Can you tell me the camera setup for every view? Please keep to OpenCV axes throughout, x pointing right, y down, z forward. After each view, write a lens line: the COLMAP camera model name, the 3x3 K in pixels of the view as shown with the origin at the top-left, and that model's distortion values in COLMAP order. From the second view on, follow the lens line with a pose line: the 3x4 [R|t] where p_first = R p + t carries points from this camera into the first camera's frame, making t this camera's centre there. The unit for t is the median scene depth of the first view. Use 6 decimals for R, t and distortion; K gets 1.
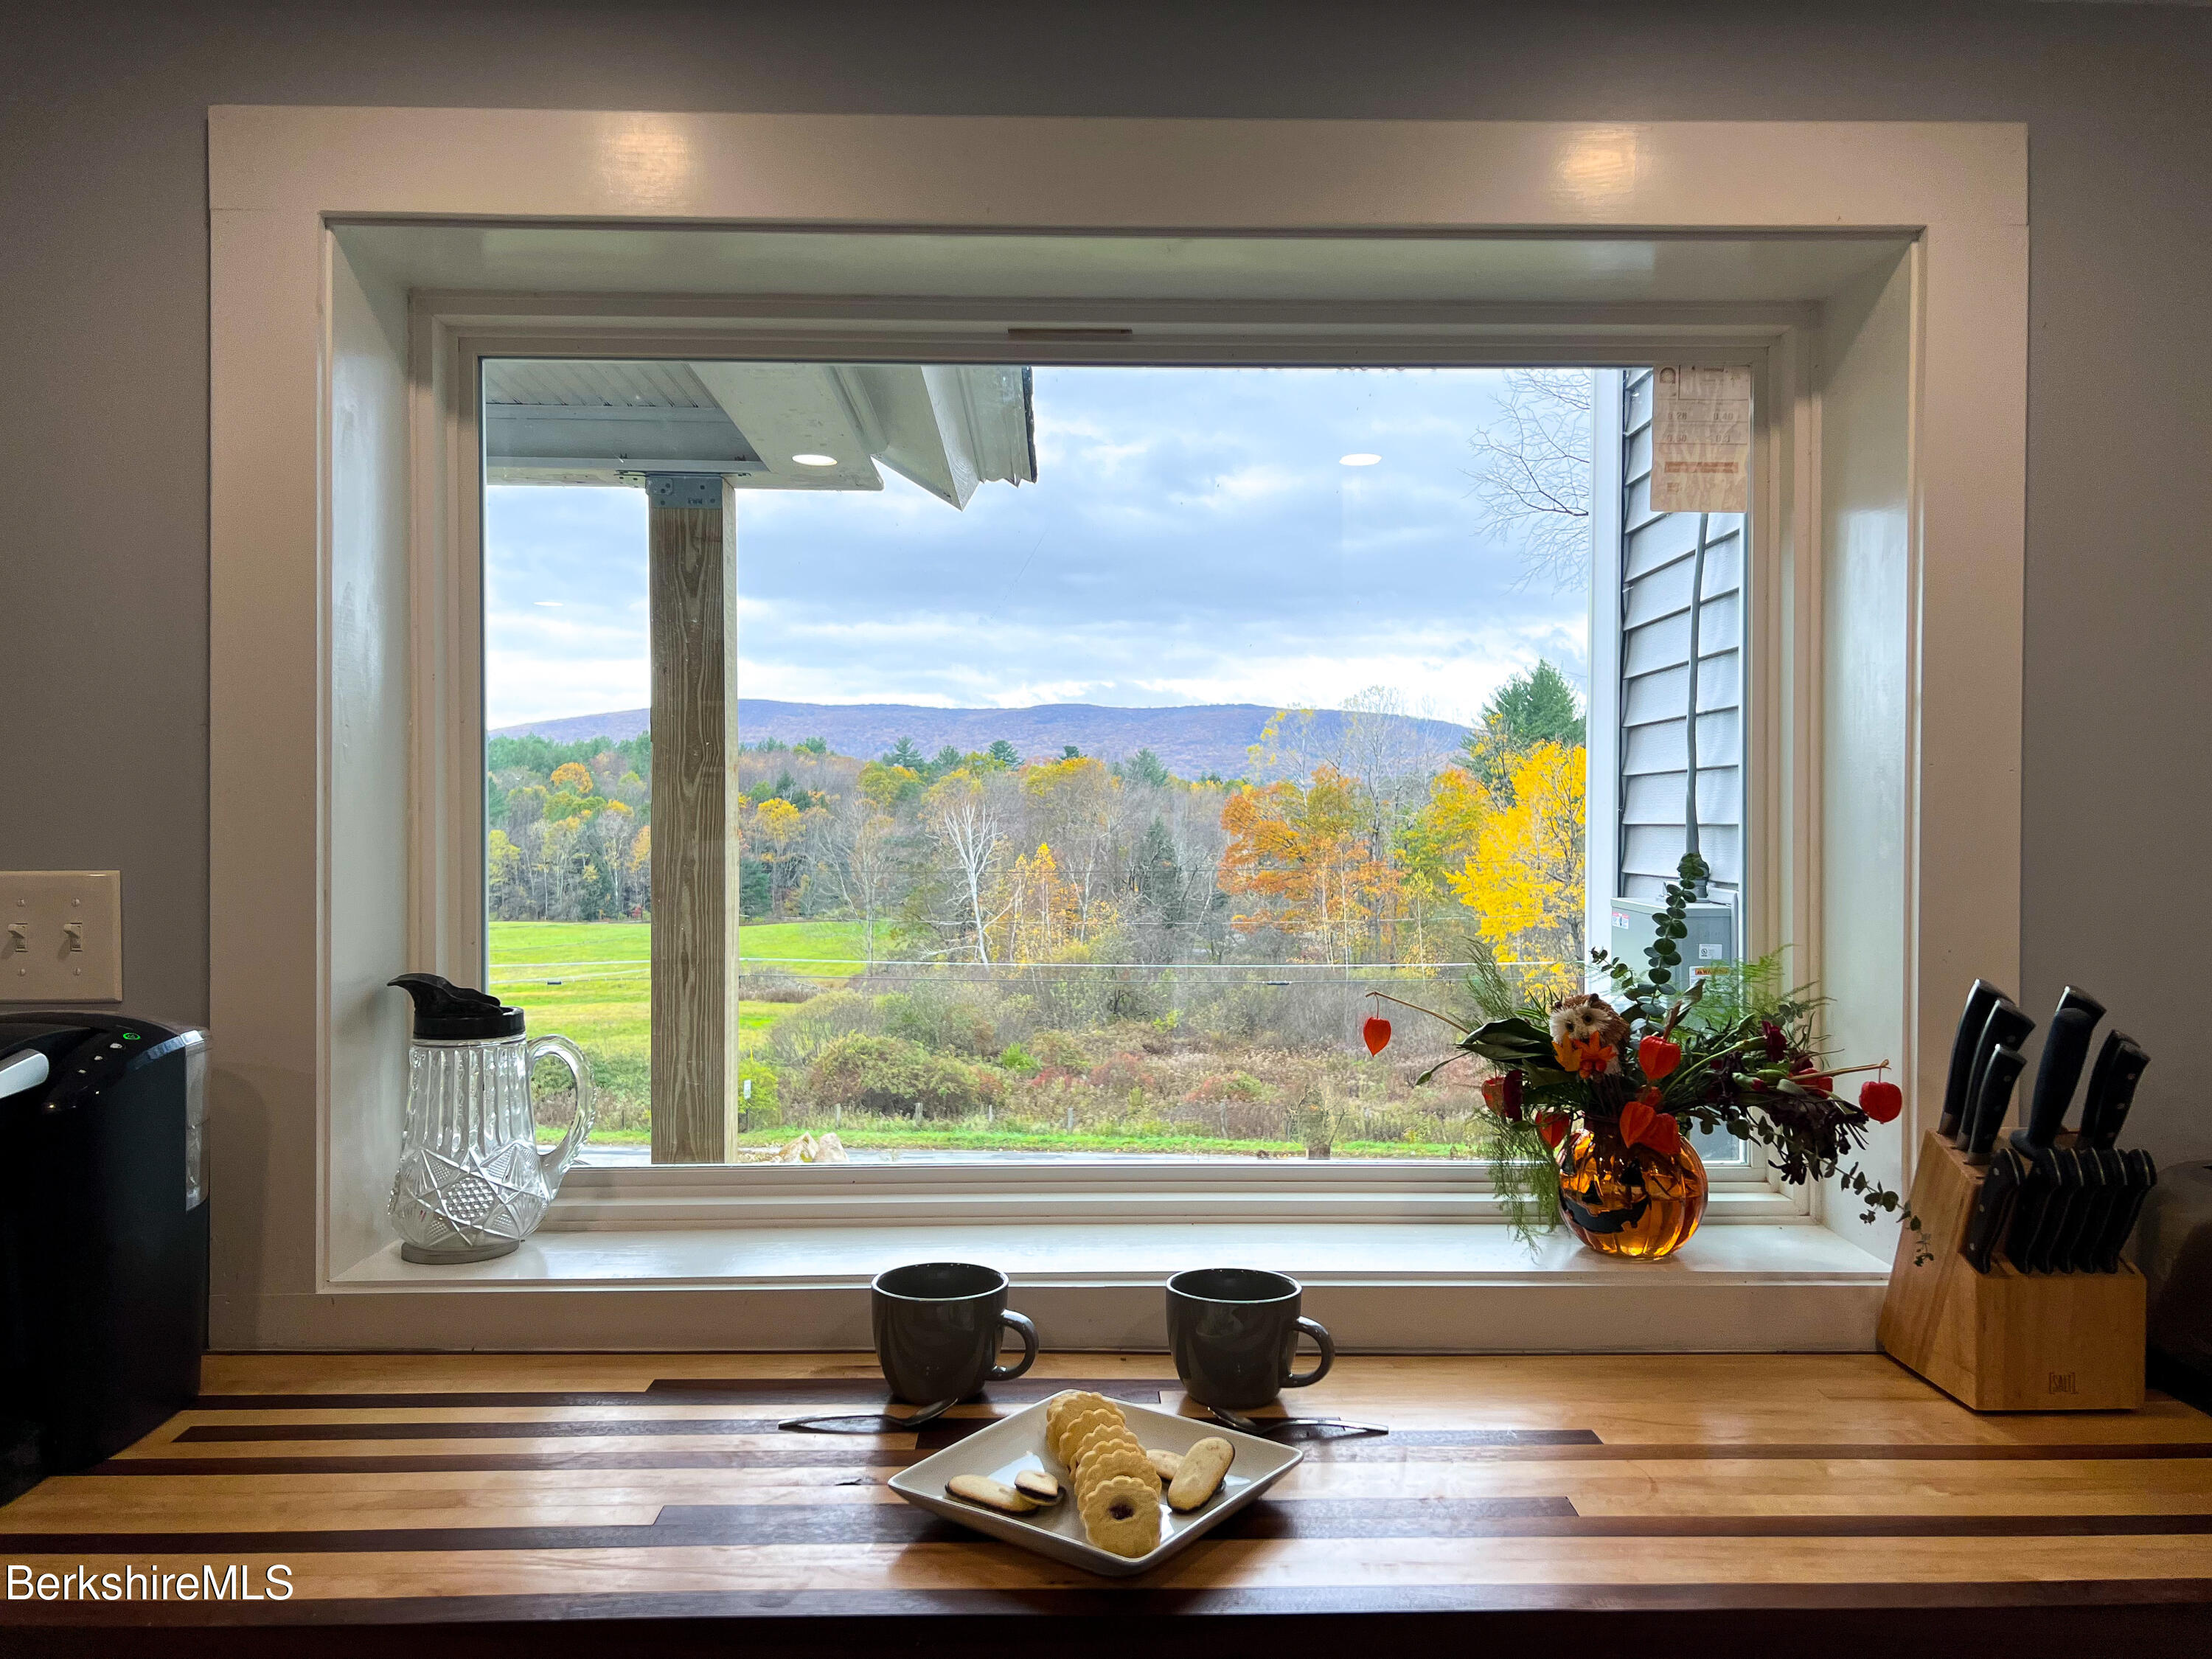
lens RADIAL K [[1591.2, 0, 1132.2], [0, 1591.2, 830.4], [0, 0, 1]] dist [0.032029, -0.005841]
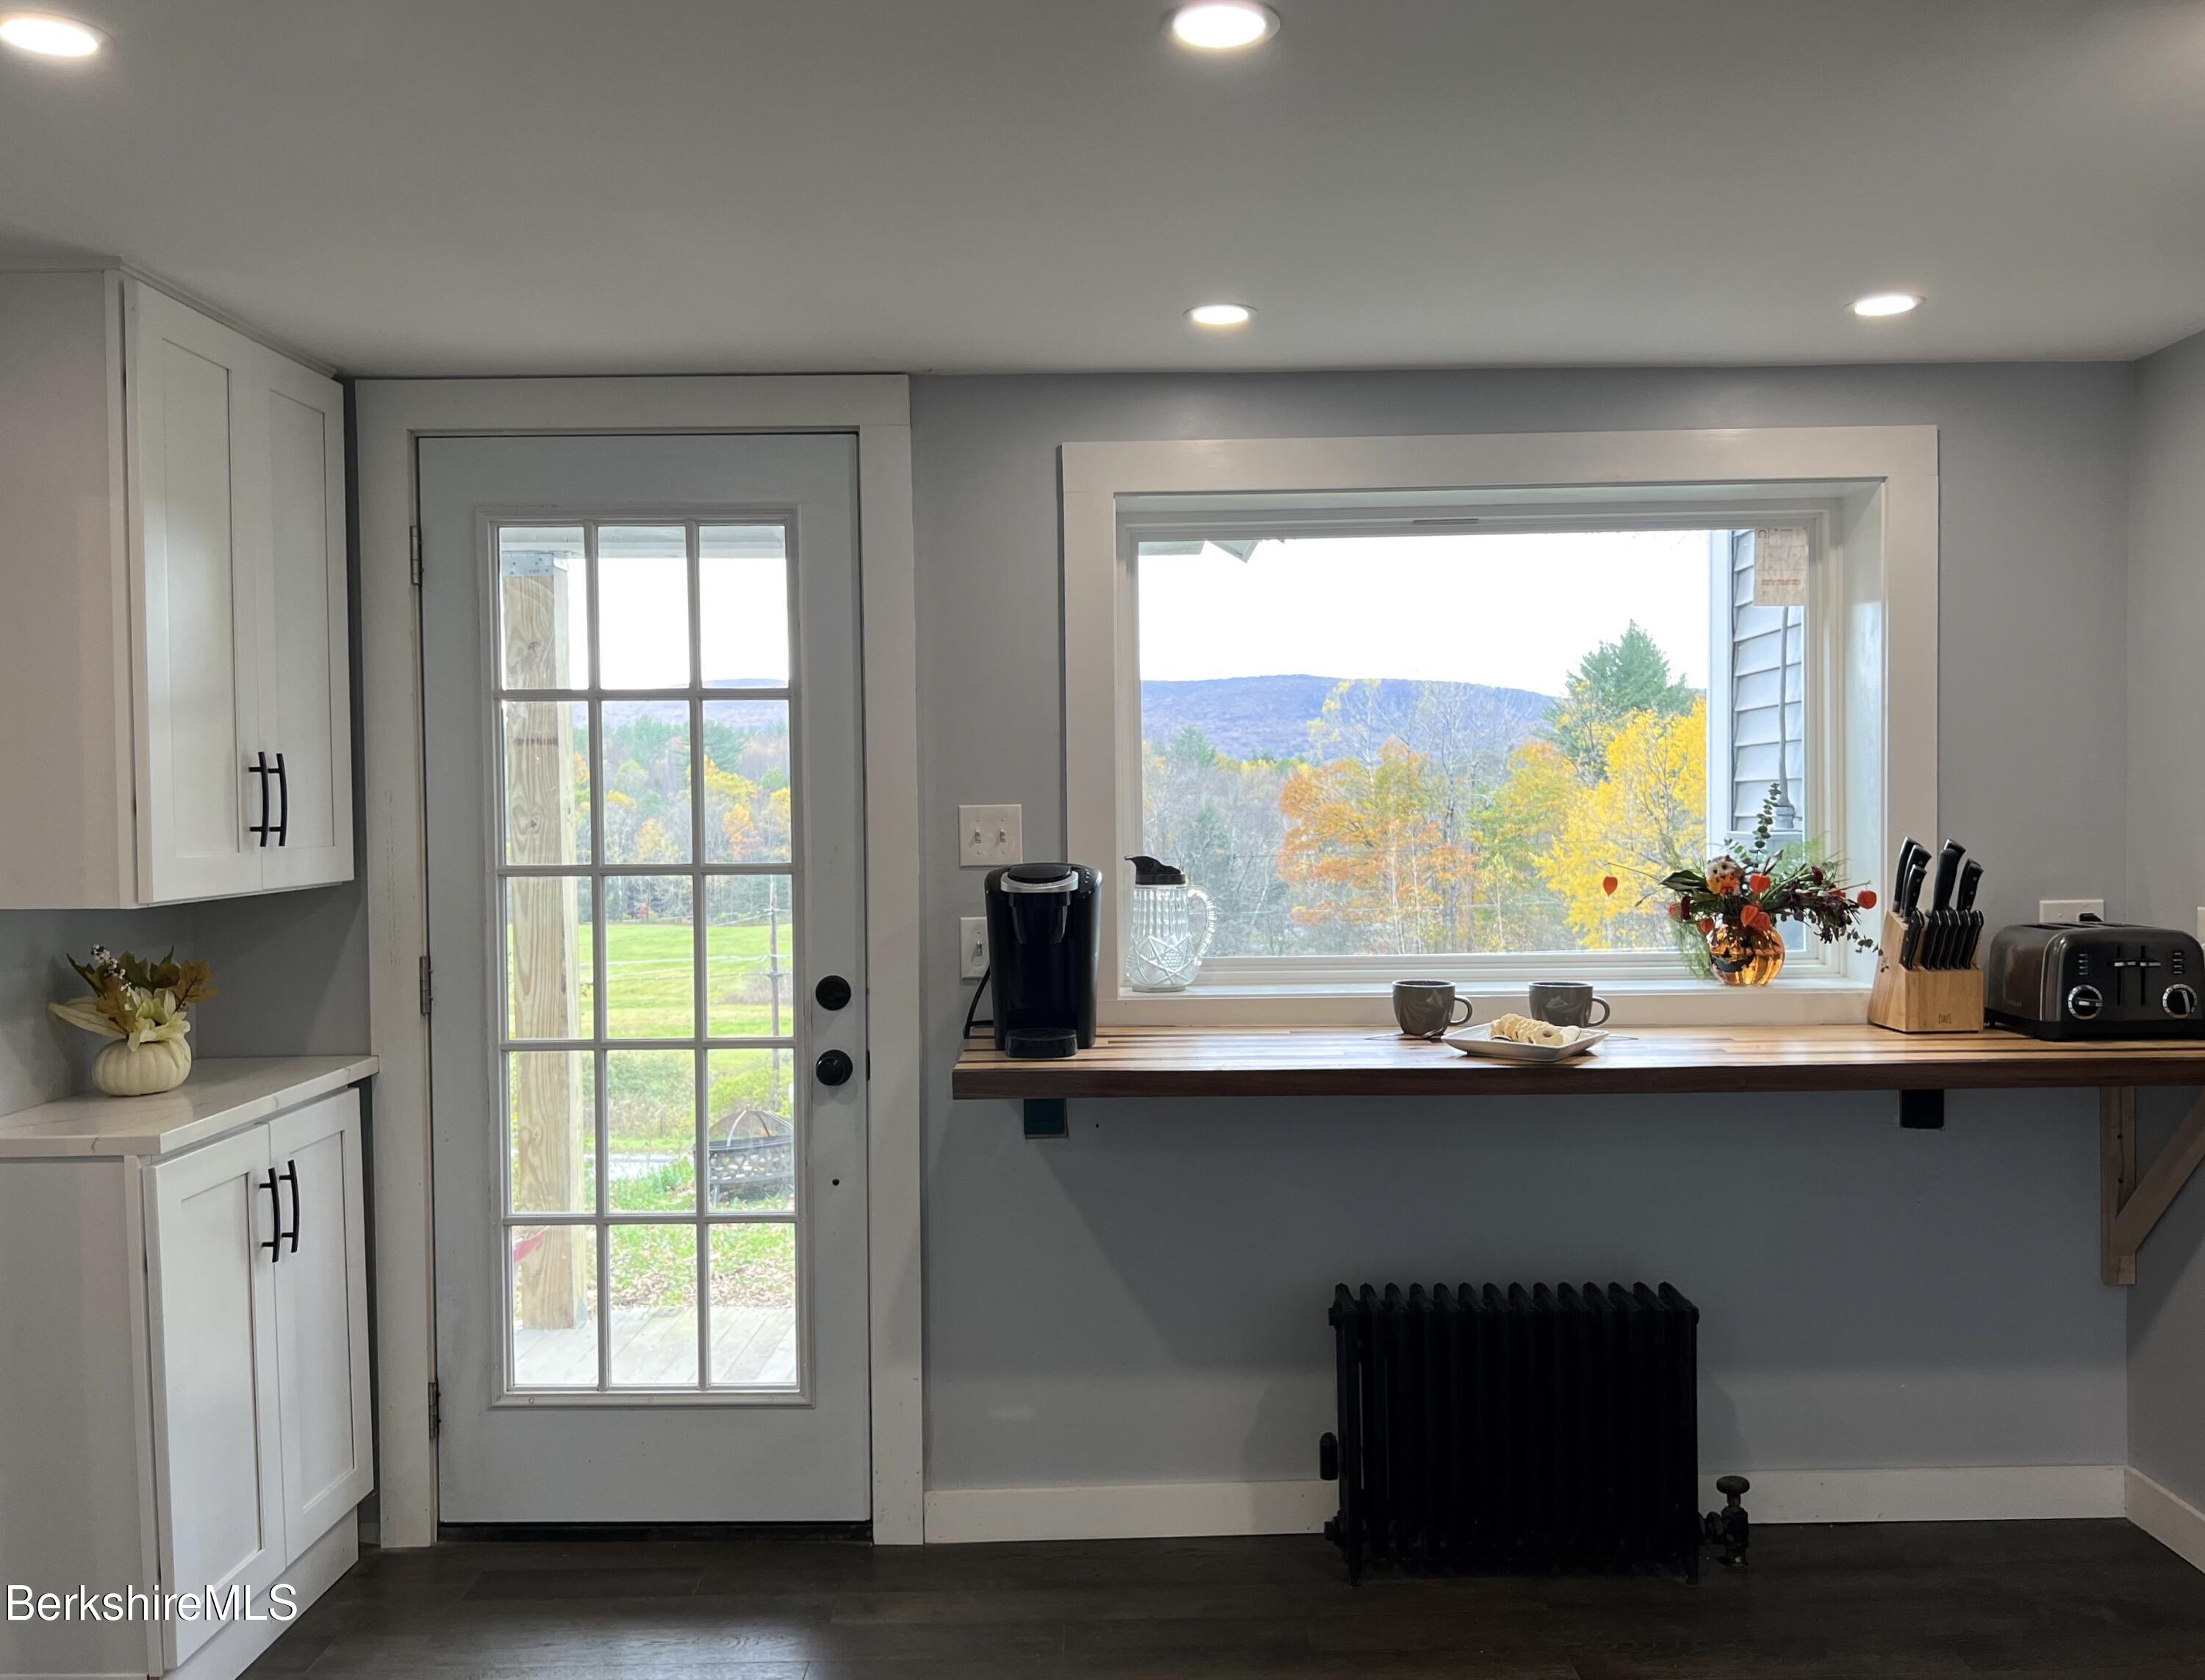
lens RADIAL K [[1776.6, 0, 1136.0], [0, 1776.6, 847.4], [0, 0, 1]] dist [0.094340, -0.133146]
pose [[0.999713, -0.015221, -0.018481, -0.365236], [0.015534, 0.999737, 0.016897, 0.037393], [0.018219, -0.017179, 0.999686, -1.123292]]
